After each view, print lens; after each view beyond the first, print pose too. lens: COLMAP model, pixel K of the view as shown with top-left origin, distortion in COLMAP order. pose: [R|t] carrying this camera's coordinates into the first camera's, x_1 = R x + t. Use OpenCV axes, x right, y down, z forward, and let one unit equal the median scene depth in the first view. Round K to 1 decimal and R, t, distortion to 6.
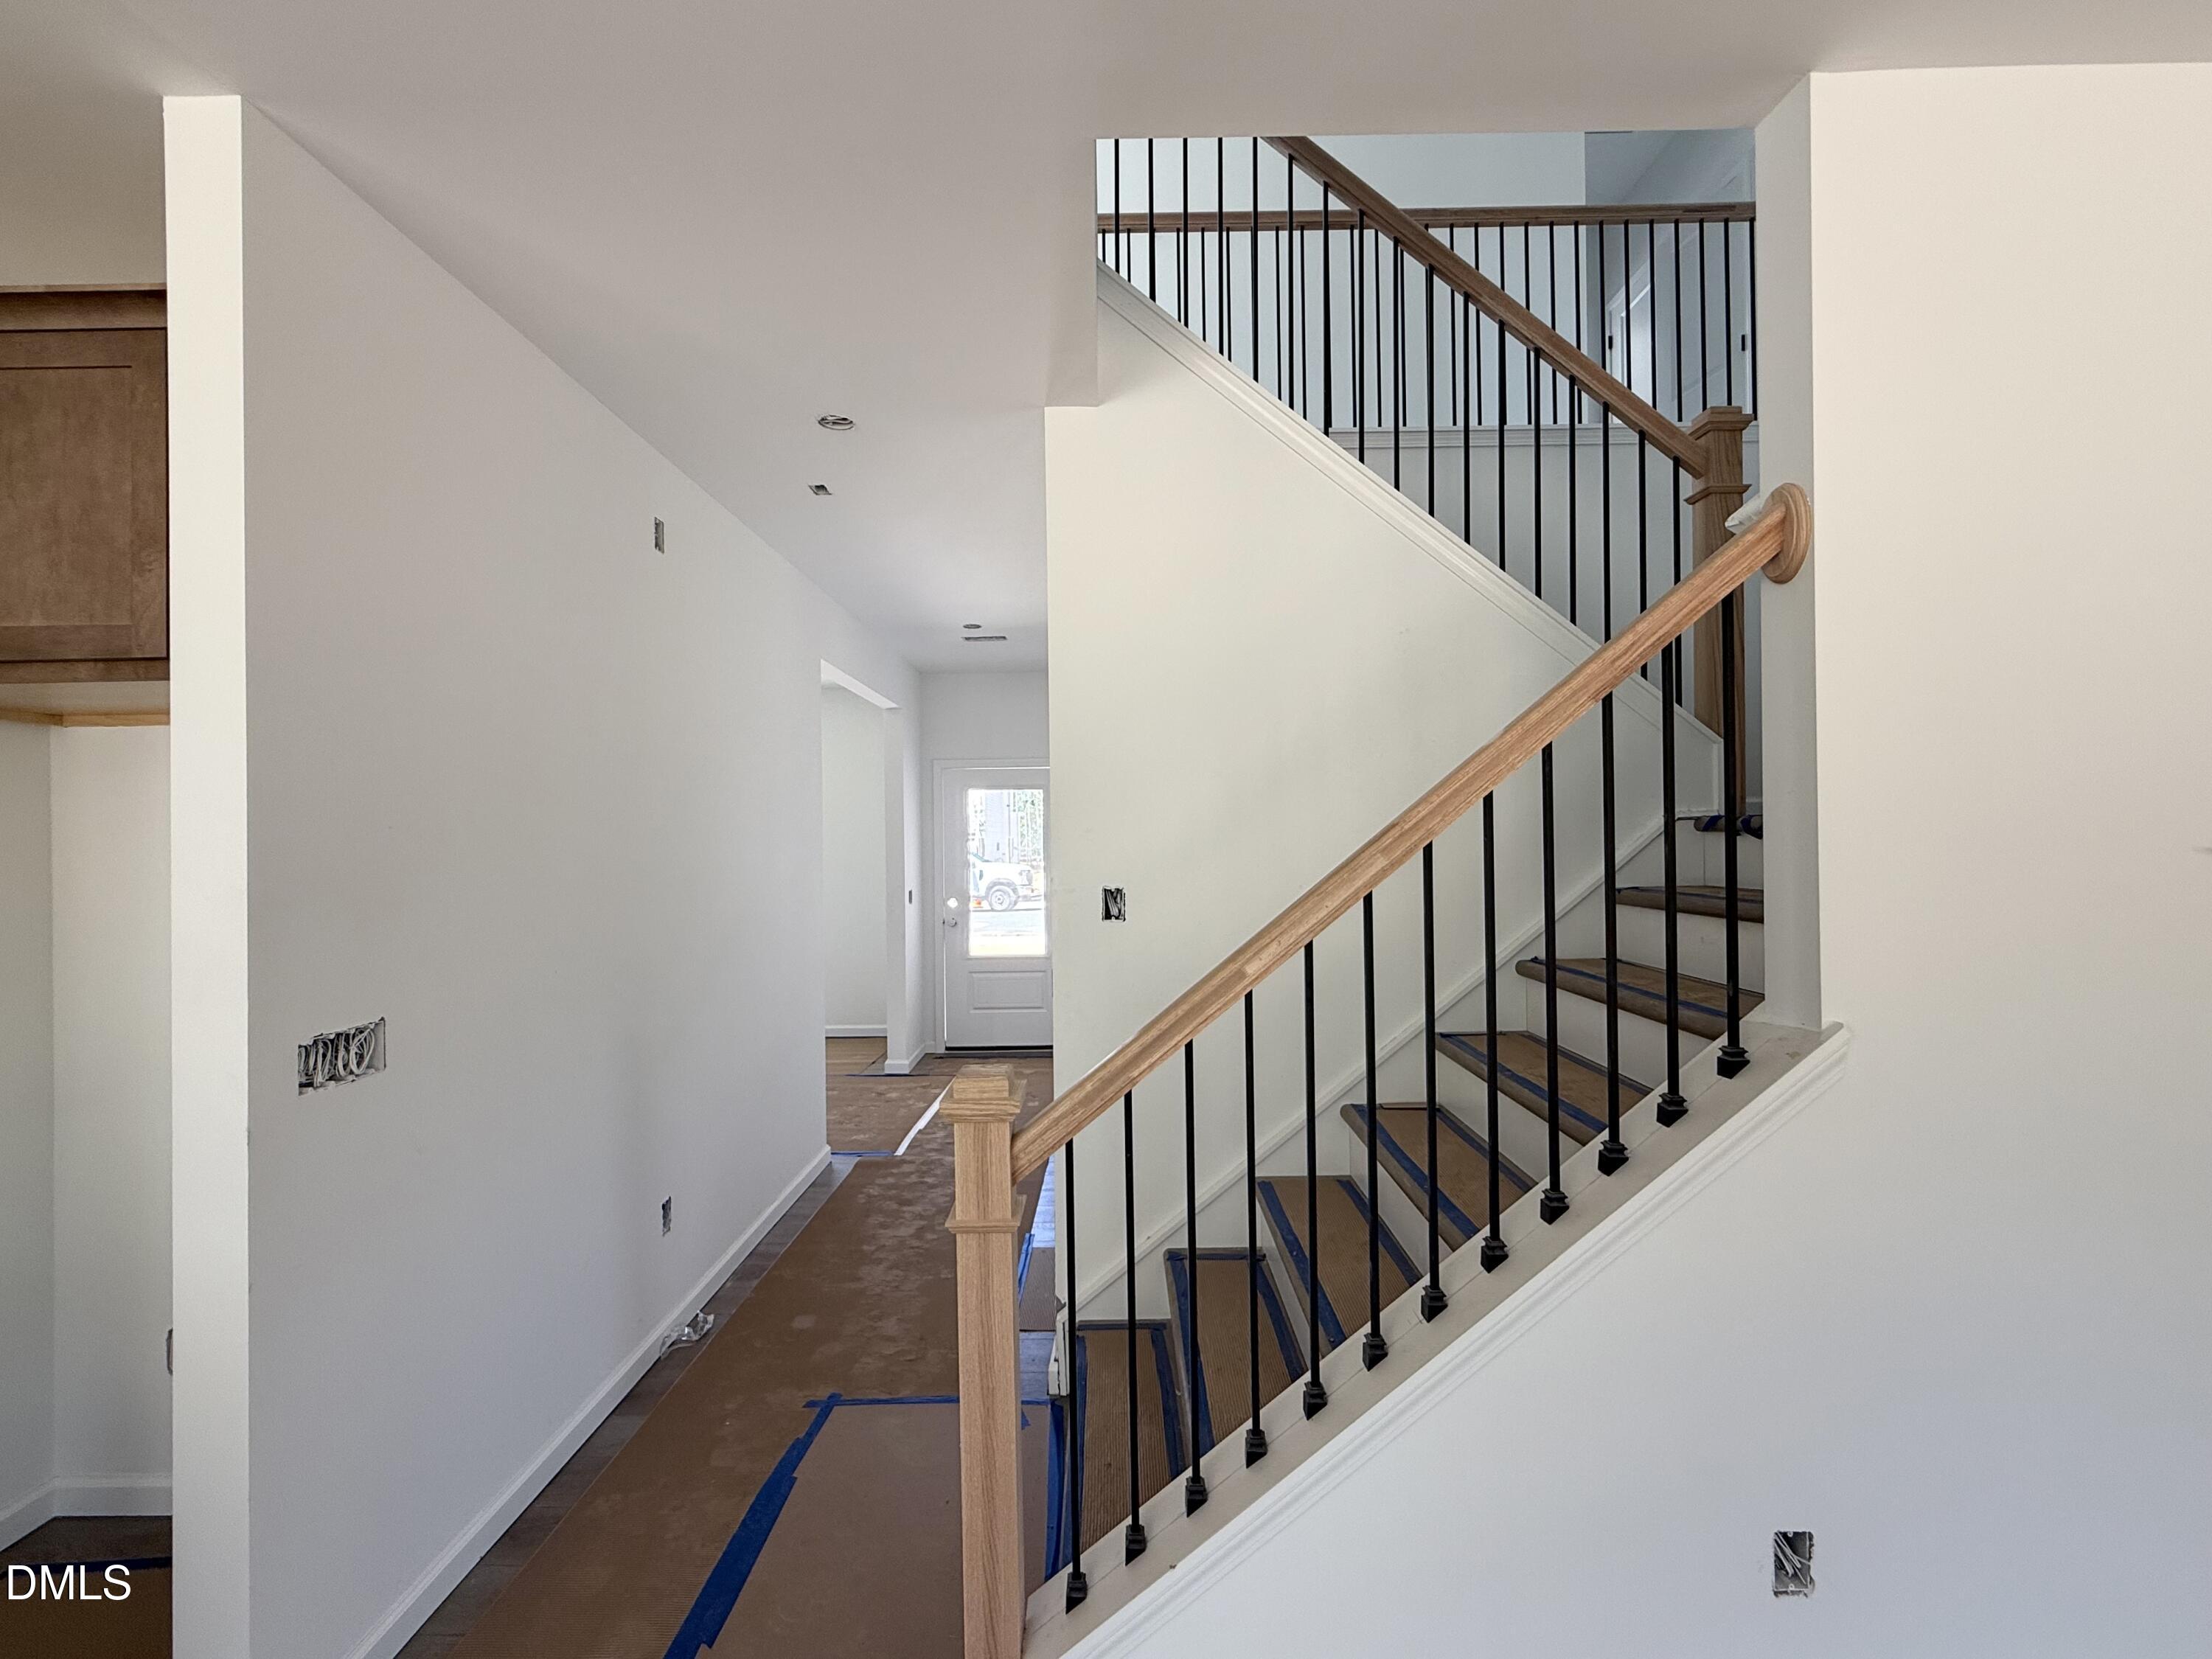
lens RADIAL K [[944.7, 0, 1106.0], [0, 944.7, 829.5], [0, 0, 1]] dist [0.001640, 0.000367]
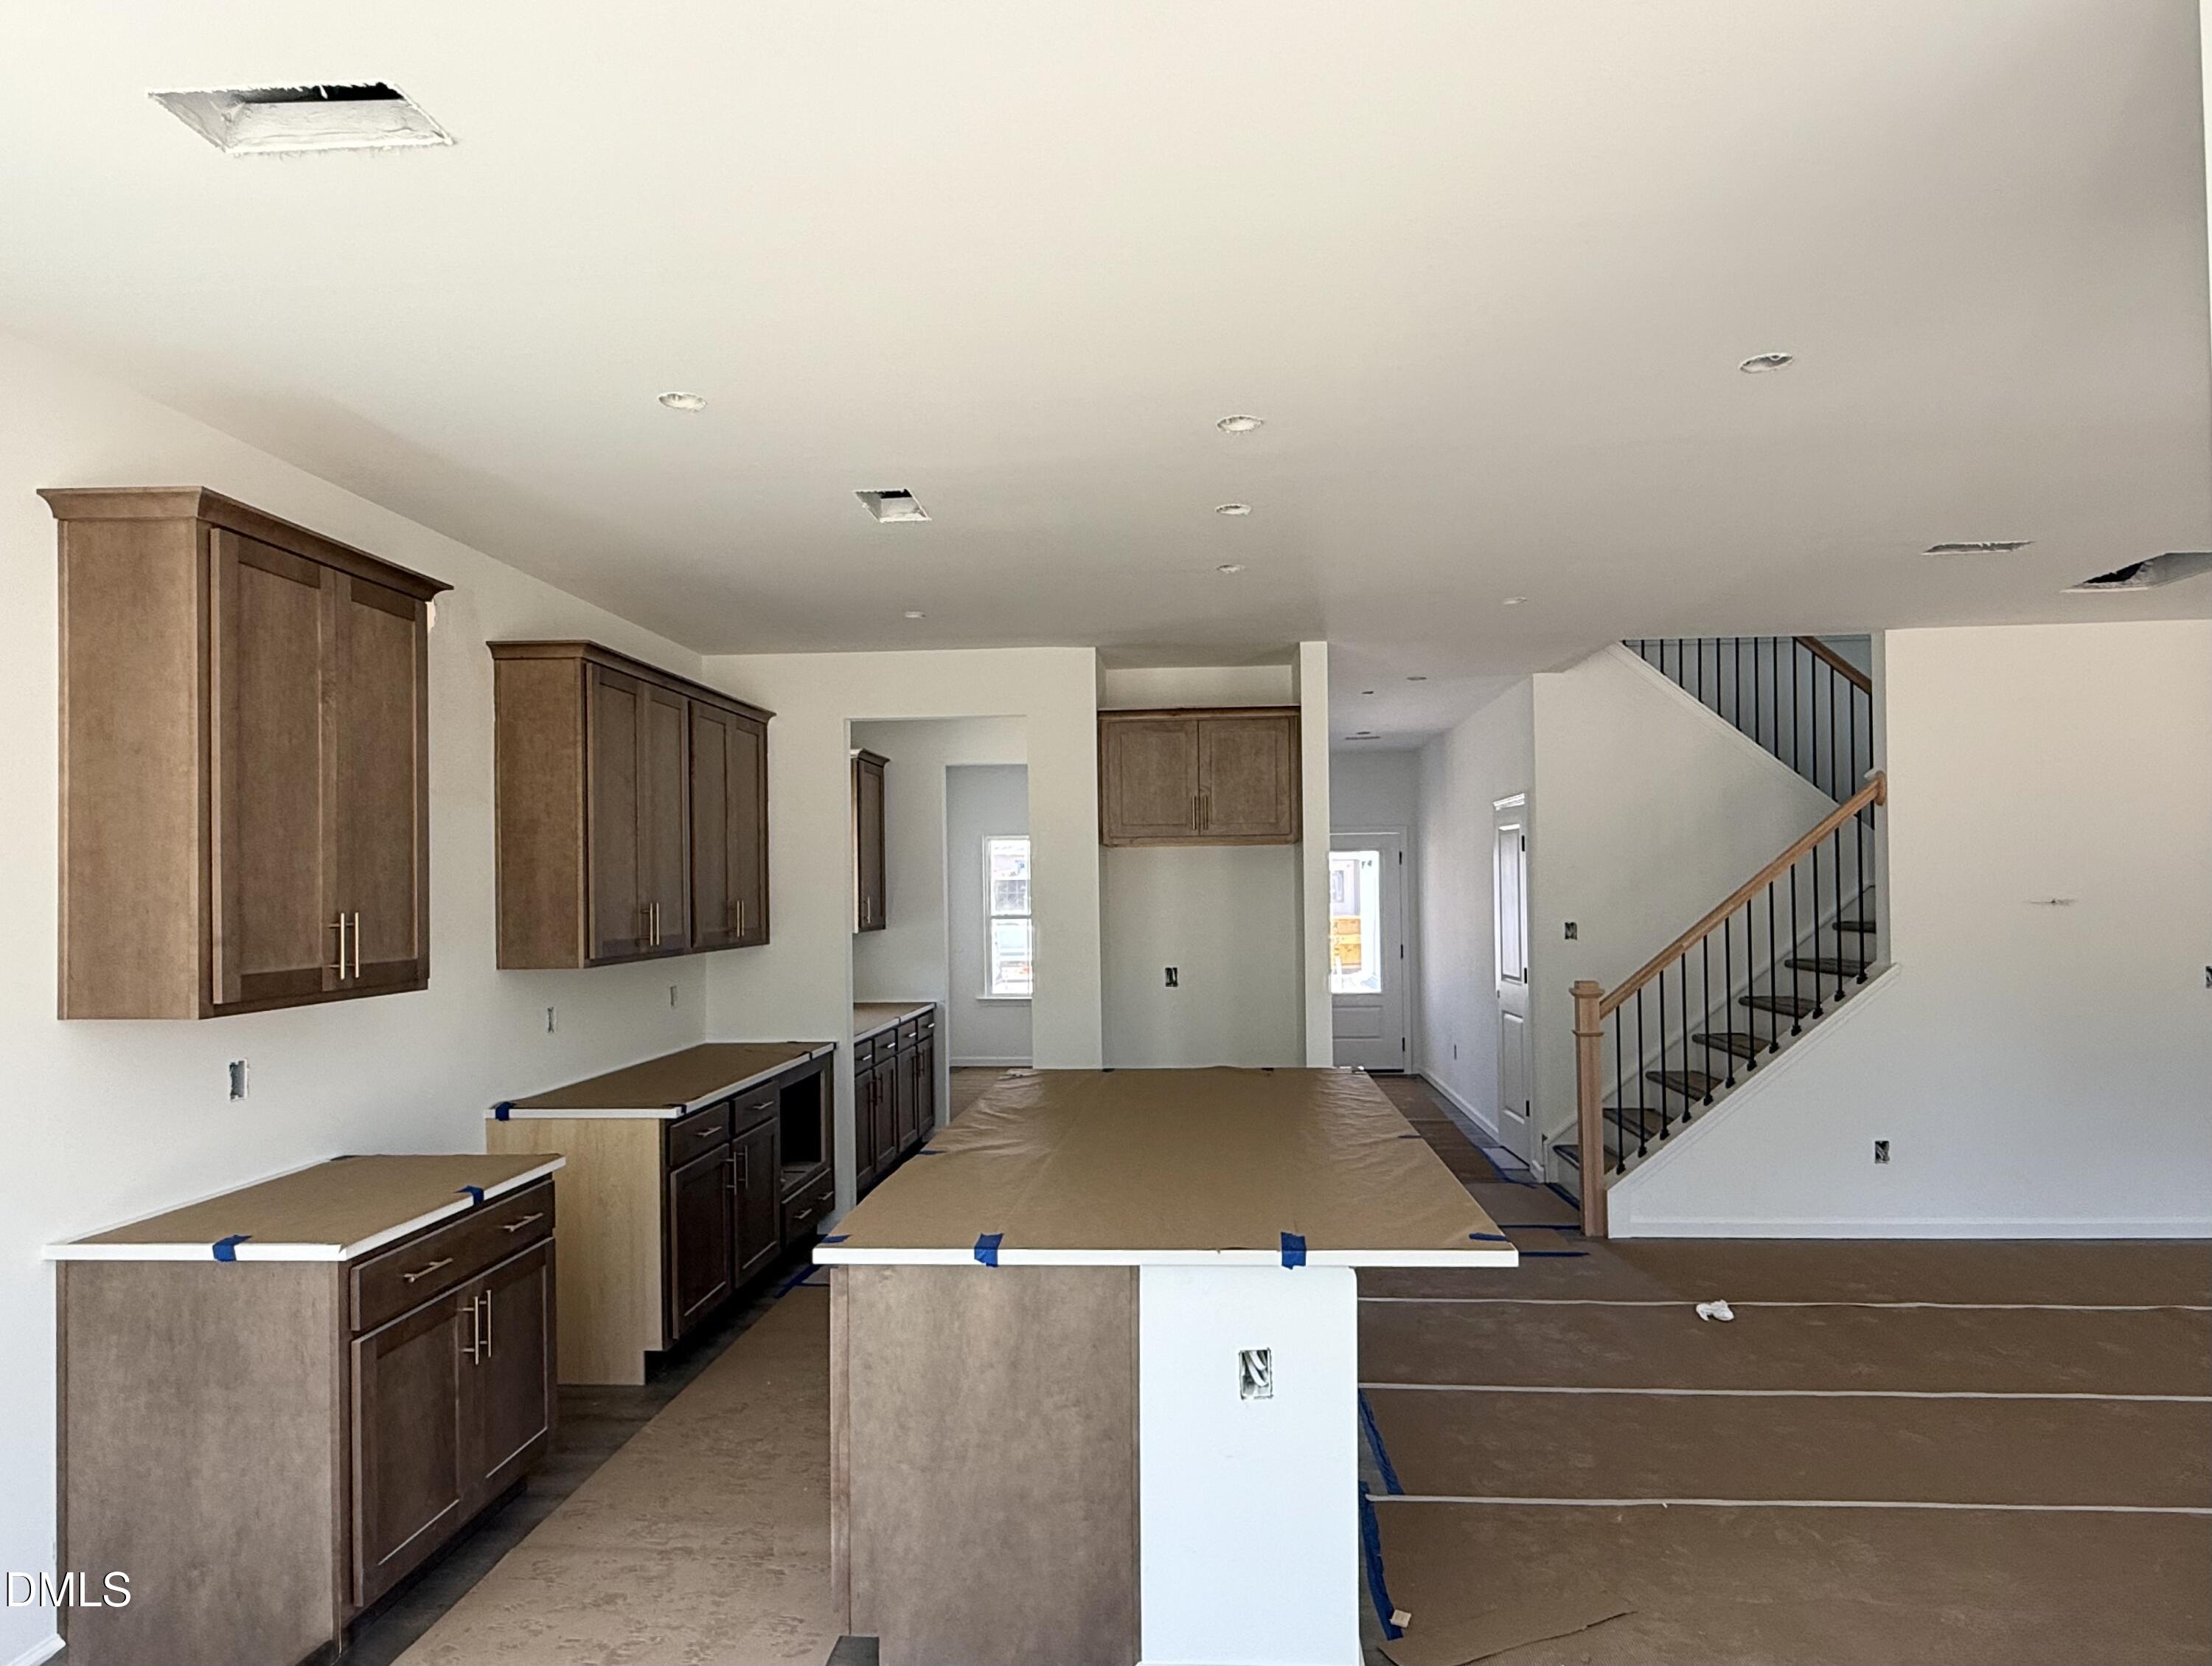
lens RADIAL K [[1391.4, 0, 1107.8], [0, 1391.4, 847.7], [0, 0, 1]] dist [-0.002255, -0.000437]
pose [[0.998292, 0.003210, -0.058330, -1.289028], [-0.004443, 0.999769, -0.021018, -0.044175], [0.058249, 0.021241, 0.998076, -3.156573]]
